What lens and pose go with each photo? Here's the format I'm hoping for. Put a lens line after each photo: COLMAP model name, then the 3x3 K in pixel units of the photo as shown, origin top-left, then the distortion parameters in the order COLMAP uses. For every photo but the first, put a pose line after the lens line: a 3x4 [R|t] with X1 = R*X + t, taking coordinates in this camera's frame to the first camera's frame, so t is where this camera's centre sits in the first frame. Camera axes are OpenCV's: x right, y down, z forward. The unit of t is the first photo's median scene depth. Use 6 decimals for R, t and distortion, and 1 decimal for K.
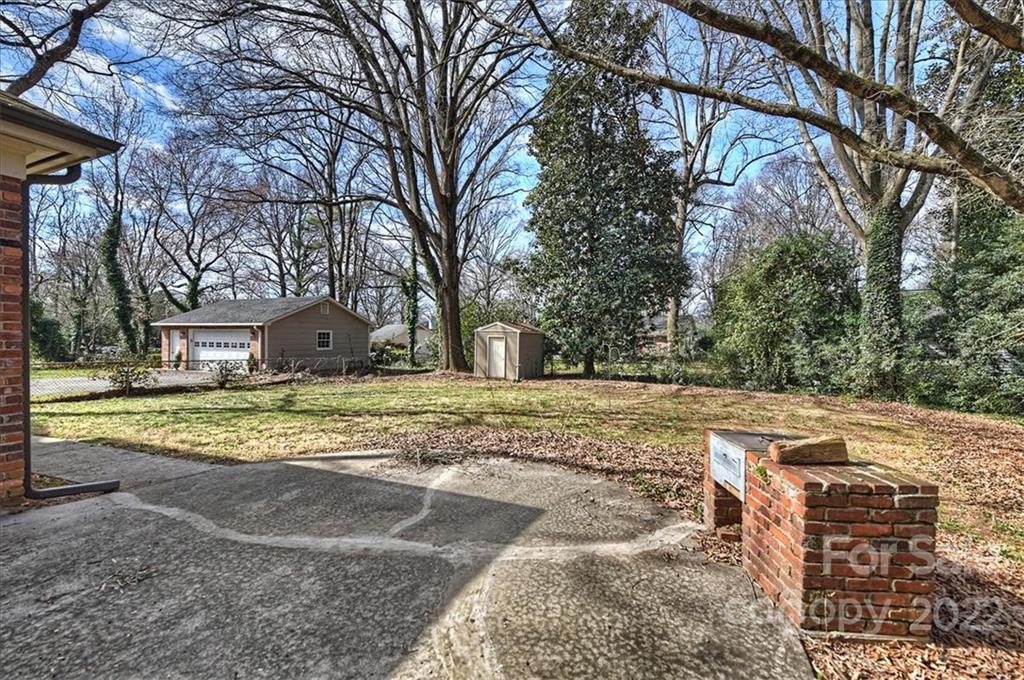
lens RADIAL K [[402.9, 0, 515.3], [0, 402.9, 336.9], [0, 0, 1]] dist [-0.000129, -0.000687]
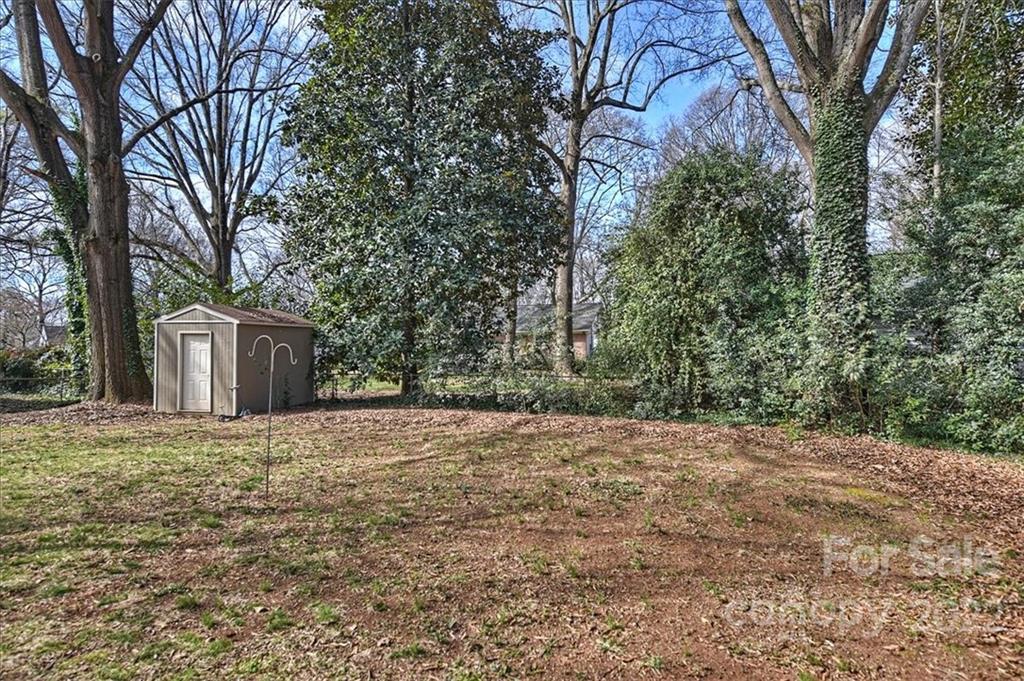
lens RADIAL K [[526.4, 0, 512.6], [0, 526.4, 333.4], [0, 0, 1]] dist [0.001714, 0.000876]
pose [[0.982289, -0.015394, 0.186740, 0.285978], [0.018107, 0.999754, -0.012831, 0.020058], [-0.186497, 0.015985, 0.982326, 0.323229]]
